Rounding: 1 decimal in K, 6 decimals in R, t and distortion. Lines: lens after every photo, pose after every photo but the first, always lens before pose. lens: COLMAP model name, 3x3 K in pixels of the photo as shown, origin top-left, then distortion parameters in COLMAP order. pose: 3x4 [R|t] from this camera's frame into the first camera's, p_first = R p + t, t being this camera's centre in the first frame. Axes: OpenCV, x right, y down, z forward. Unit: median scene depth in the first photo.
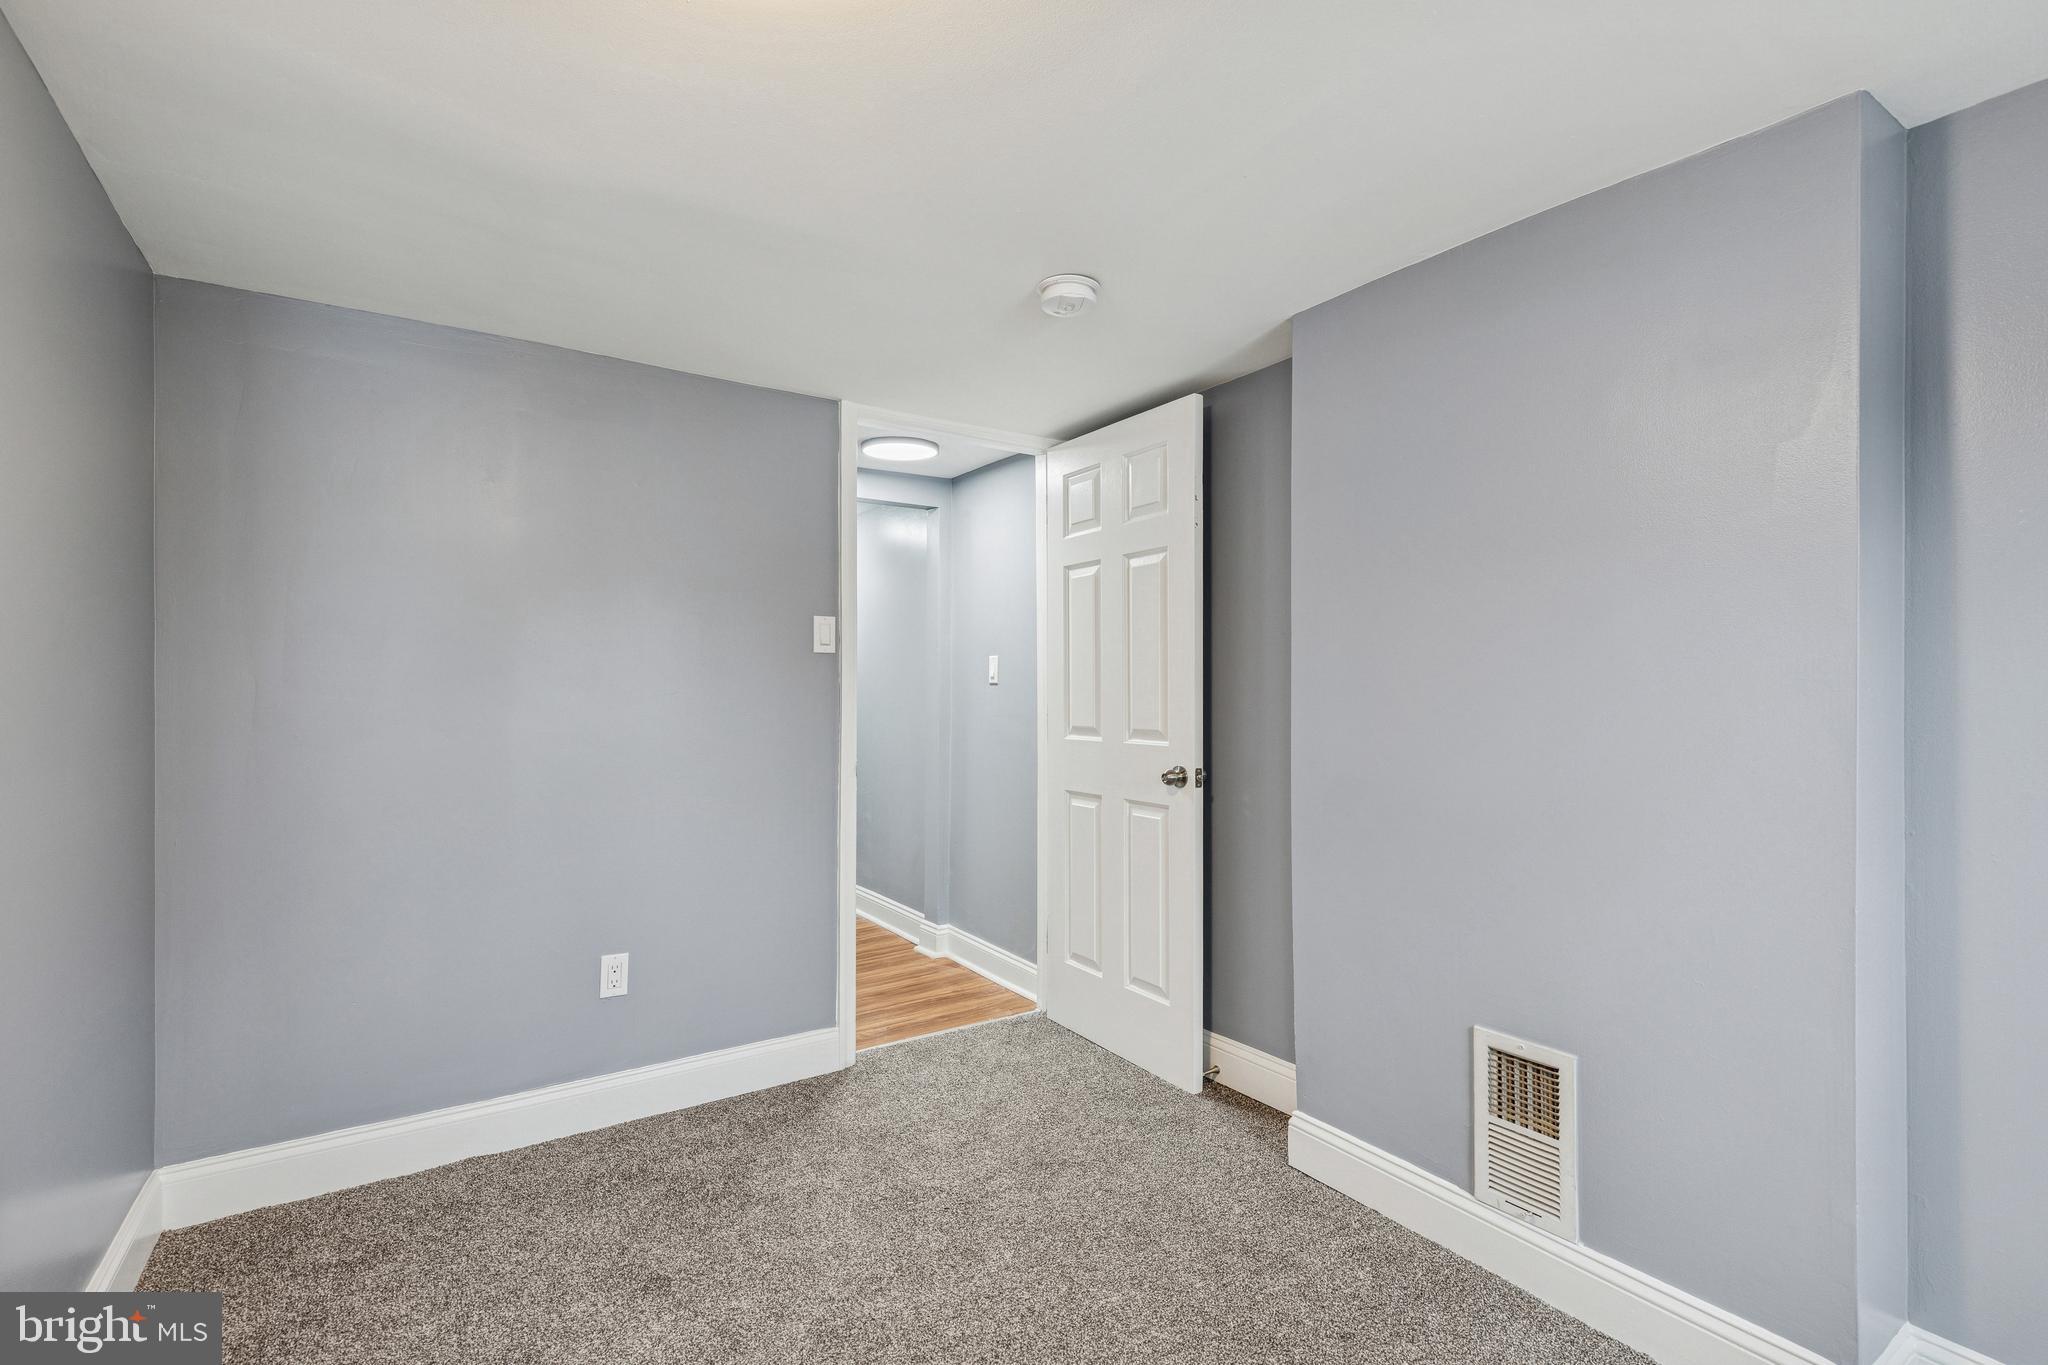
lens RADIAL K [[930.2, 0, 1020.9], [0, 930.2, 681.4], [0, 0, 1]] dist [0.014073, -0.003405]
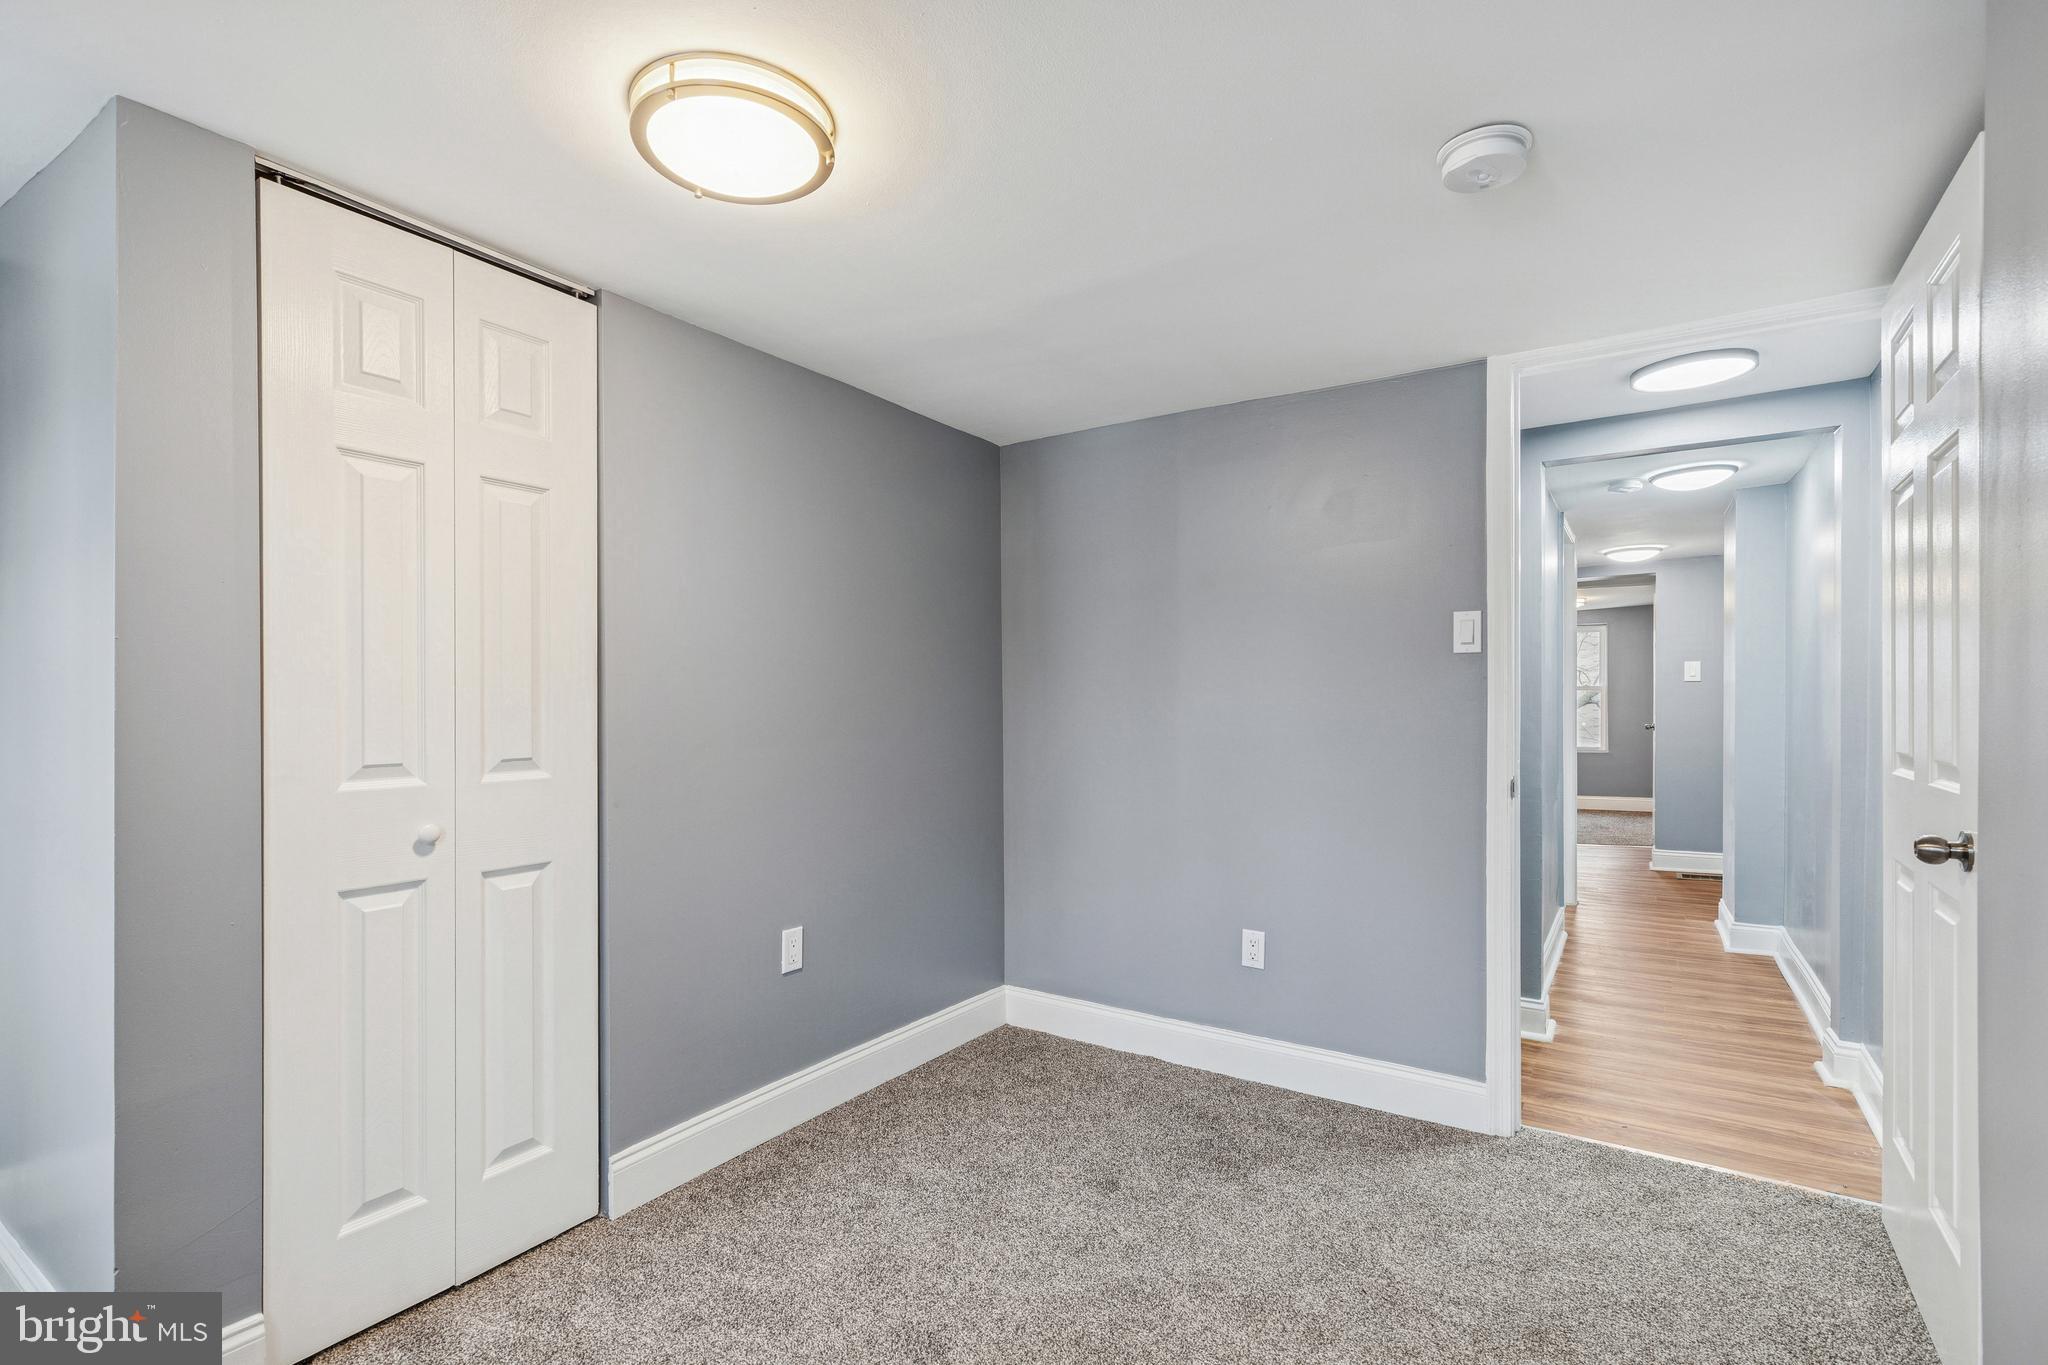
lens RADIAL K [[930.2, 0, 1060.0], [0, 930.2, 698.7], [0, 0, 1]] dist [0.014073, -0.003405]
pose [[0.423206, -0.001570, -0.906032, 0.442325], [0.007666, 0.999969, 0.001848, 0.008502], [0.906001, -0.007727, 0.423205, 0.288237]]
